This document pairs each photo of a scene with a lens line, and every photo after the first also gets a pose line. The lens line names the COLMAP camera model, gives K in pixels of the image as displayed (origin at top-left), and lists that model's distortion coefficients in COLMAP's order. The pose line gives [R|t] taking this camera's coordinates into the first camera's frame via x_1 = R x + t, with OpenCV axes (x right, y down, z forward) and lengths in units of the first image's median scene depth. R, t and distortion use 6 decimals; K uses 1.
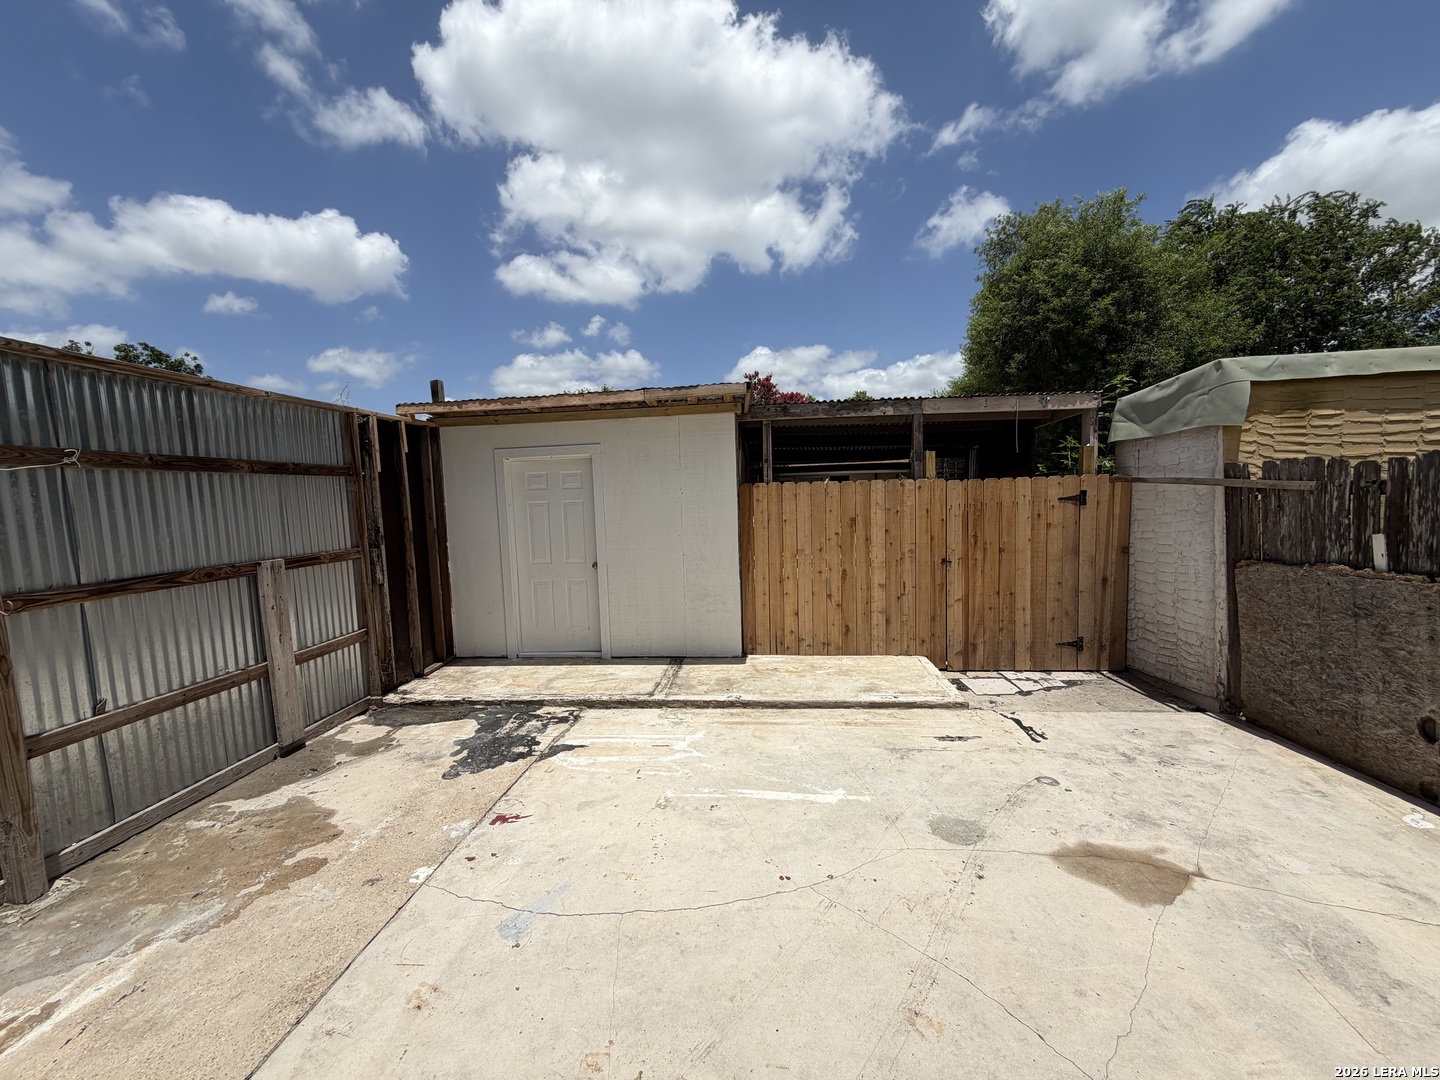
lens RADIAL K [[570.1, 0, 710.8], [0, 570.1, 538.4], [0, 0, 1]] dist [-0.001136, 0.000057]
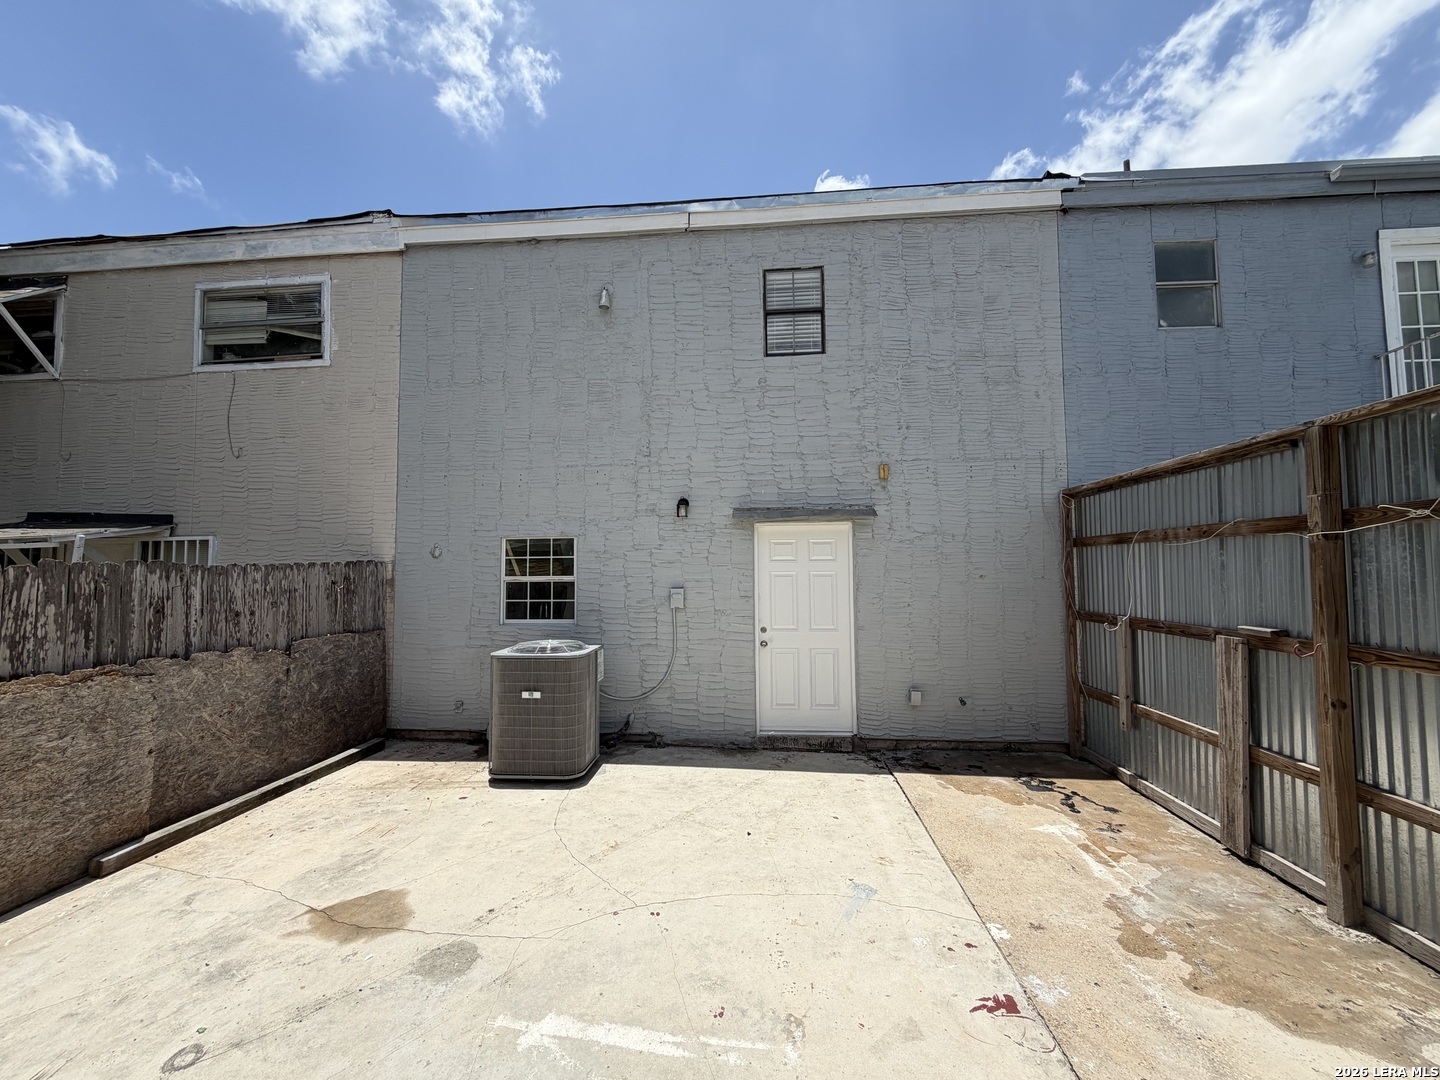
lens RADIAL K [[570.1, 0, 710.8], [0, 570.1, 538.4], [0, 0, 1]] dist [-0.001136, 0.000057]
pose [[-0.999260, 0.037533, -0.008437, -0.000016], [0.037422, 0.999215, 0.012982, -0.154577], [0.008917, 0.012657, -0.999880, 1.934293]]
